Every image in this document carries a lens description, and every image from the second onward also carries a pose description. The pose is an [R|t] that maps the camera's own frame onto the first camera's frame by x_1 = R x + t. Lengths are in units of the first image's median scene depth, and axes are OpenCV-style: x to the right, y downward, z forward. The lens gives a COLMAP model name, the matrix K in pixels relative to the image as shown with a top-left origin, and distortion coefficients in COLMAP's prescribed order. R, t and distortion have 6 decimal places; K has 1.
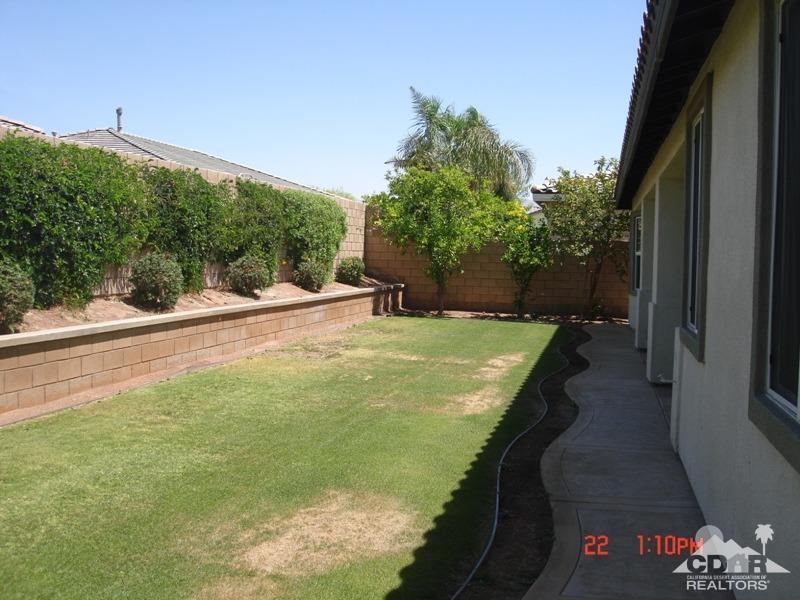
lens RADIAL K [[905.1, 0, 400.0], [0, 905.1, 300.0], [0, 0, 1]] dist [-0.103551, -0.028300]
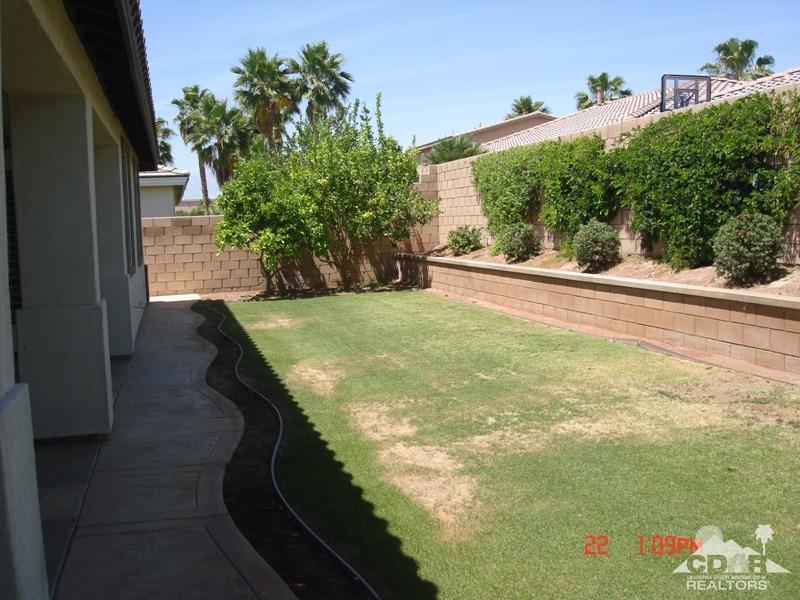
lens RADIAL K [[905.1, 0, 400.0], [0, 905.1, 300.0], [0, 0, 1]] dist [-0.103551, -0.028300]
pose [[-0.897557, 0.056789, -0.437225, 0.418543], [0.001074, 0.991949, 0.126634, -0.090466], [0.440896, 0.113192, -0.890392, 1.869372]]
